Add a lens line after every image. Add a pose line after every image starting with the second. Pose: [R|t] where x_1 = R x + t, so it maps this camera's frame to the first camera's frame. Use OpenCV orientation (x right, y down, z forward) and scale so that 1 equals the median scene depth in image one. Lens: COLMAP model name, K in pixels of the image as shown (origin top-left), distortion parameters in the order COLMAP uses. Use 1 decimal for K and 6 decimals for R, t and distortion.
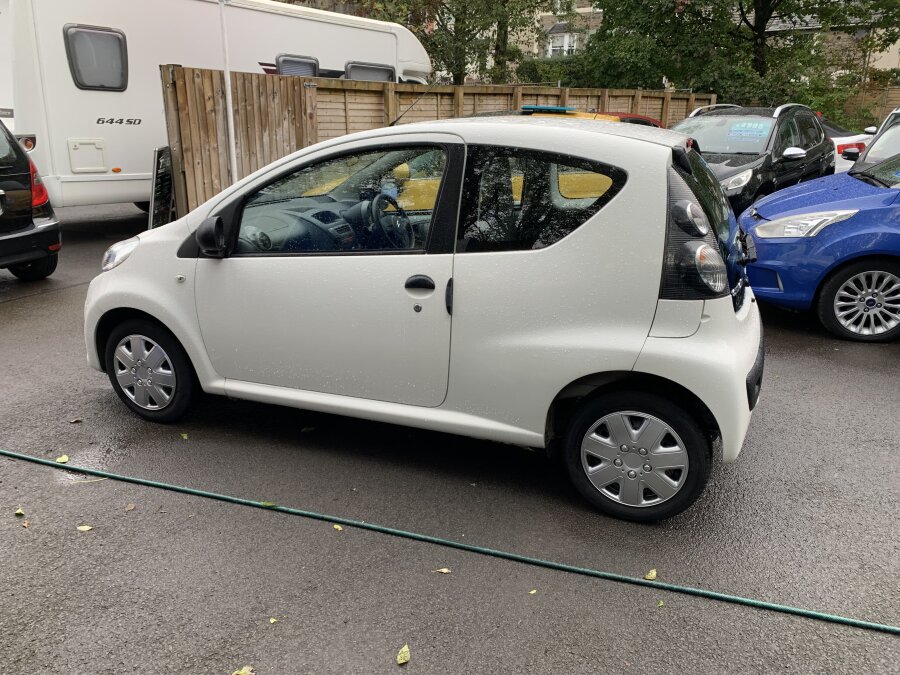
lens RADIAL K [[678.4, 0, 450.0], [0, 678.4, 337.5], [0, 0, 1]] dist [0.013372, -0.012905]
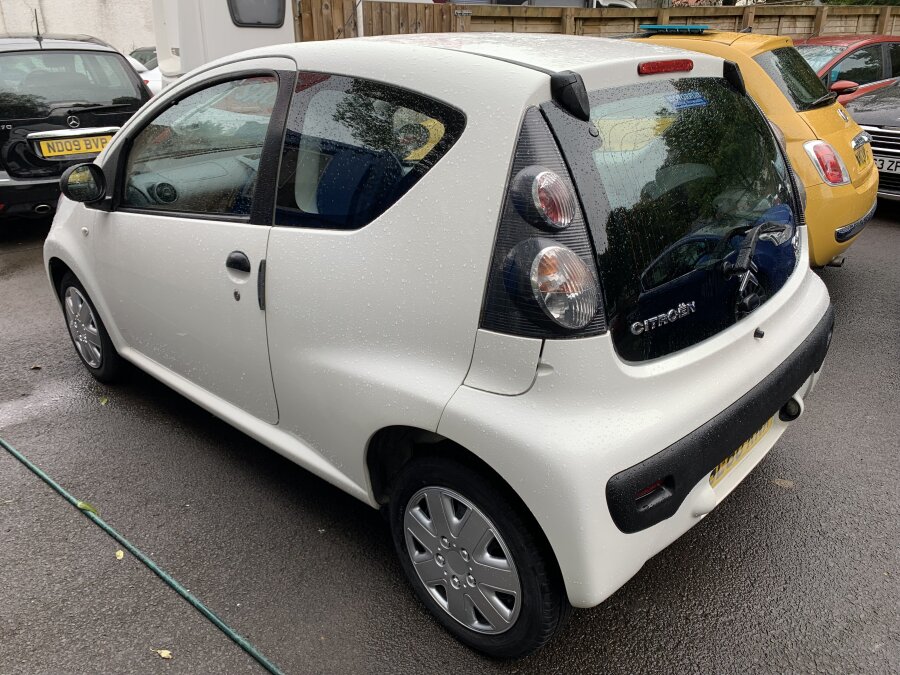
lens RADIAL K [[678.4, 0, 450.0], [0, 678.4, 337.5], [0, 0, 1]] dist [0.013372, -0.012905]
pose [[0.930402, 0.121482, -0.345823, 0.381839], [-0.092927, 0.990833, 0.098054, -0.080931], [0.354565, -0.059093, 0.933162, 0.326259]]
